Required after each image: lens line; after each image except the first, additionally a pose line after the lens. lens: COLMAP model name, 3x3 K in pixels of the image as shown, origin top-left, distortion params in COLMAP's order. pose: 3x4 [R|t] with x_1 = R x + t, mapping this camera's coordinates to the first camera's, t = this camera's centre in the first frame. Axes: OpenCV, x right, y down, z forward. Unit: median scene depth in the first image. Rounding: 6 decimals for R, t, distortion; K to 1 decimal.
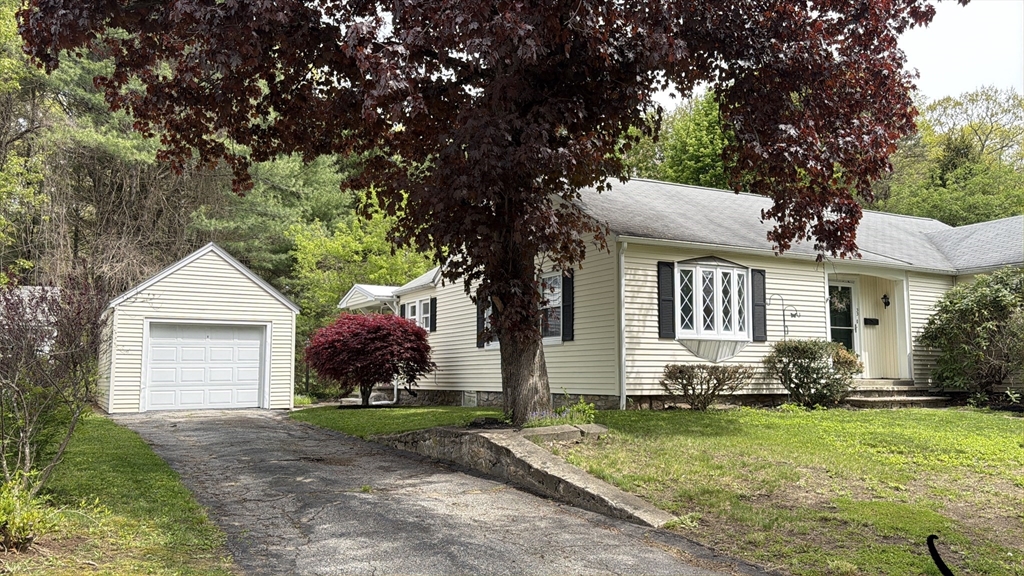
lens RADIAL K [[779.2, 0, 515.8], [0, 779.2, 245.5], [0, 0, 1]] dist [0.085269, -0.003103]
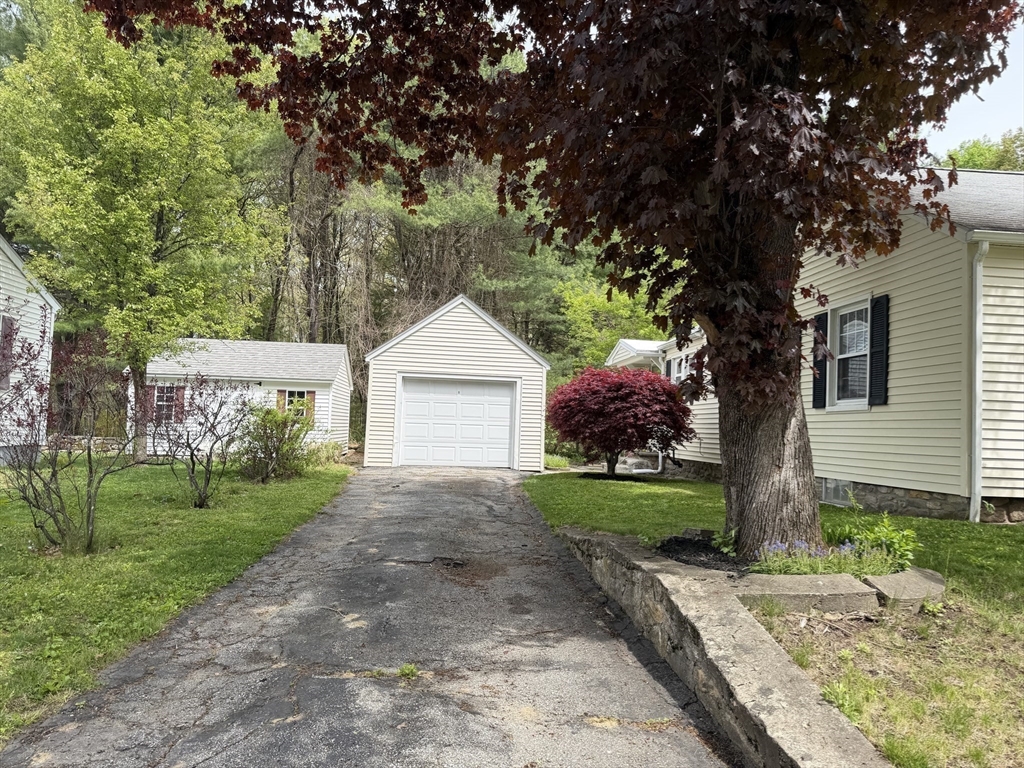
lens RADIAL K [[722.7, 0, 514.5], [0, 722.7, 385.4], [0, 0, 1]] dist [0.112934, -0.161797]
pose [[0.915354, 0.009325, -0.402541, 0.036340], [0.029621, 0.995464, 0.090415, 0.041087], [0.401558, -0.094685, 0.910926, 0.318915]]
